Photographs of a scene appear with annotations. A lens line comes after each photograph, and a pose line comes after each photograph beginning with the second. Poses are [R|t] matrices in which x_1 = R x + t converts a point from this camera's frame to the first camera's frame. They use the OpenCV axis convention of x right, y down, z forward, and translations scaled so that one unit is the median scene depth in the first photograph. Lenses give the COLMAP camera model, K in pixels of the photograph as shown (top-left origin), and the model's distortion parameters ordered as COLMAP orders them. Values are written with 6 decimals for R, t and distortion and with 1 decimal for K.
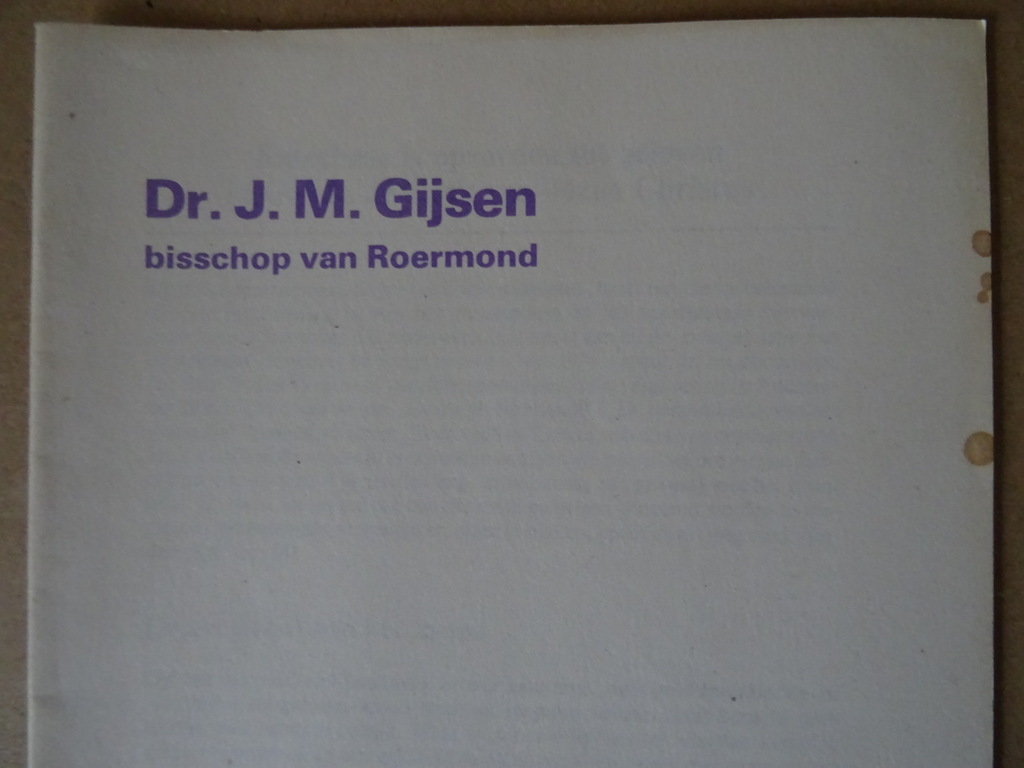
lens RADIAL K [[718.0, 0, 512.0], [0, 718.0, 384.0], [0, 0, 1]] dist [0.013613, -0.031253]
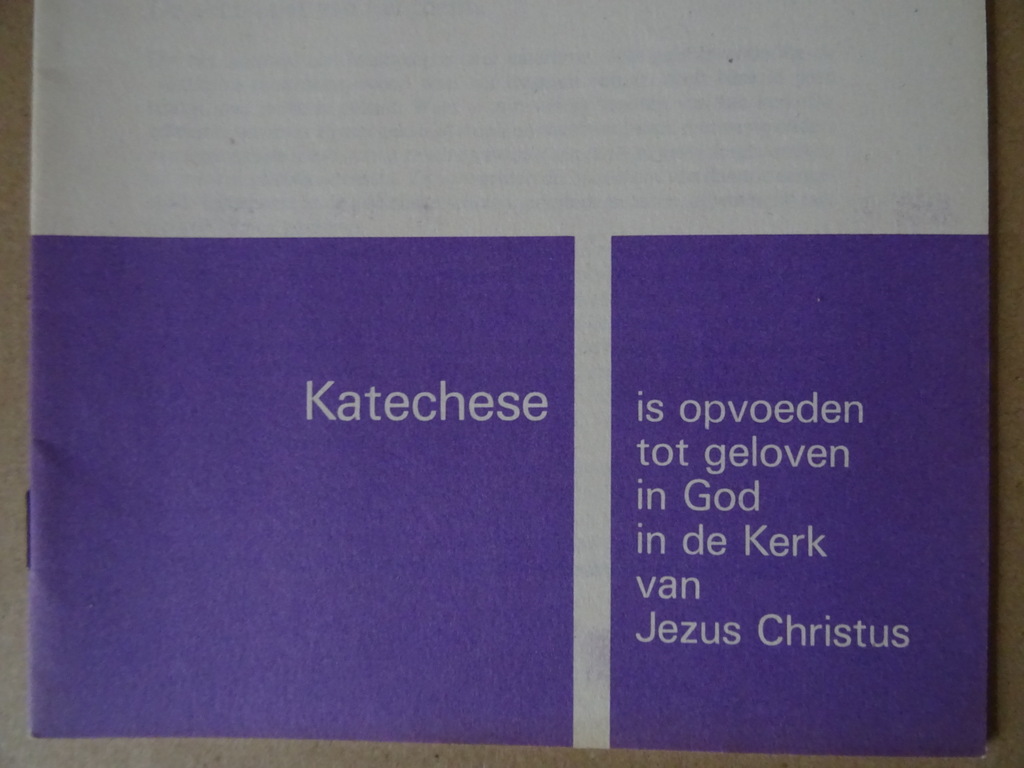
lens RADIAL K [[715.1, 0, 512.0], [0, 715.1, 384.0], [0, 0, 1]] dist [0.020000, -0.046158]
pose [[0.999993, 0.002911, 0.002237, -0.000700], [-0.002944, 0.999885, 0.014868, 0.846175], [-0.002194, -0.014874, 0.999887, -0.013701]]
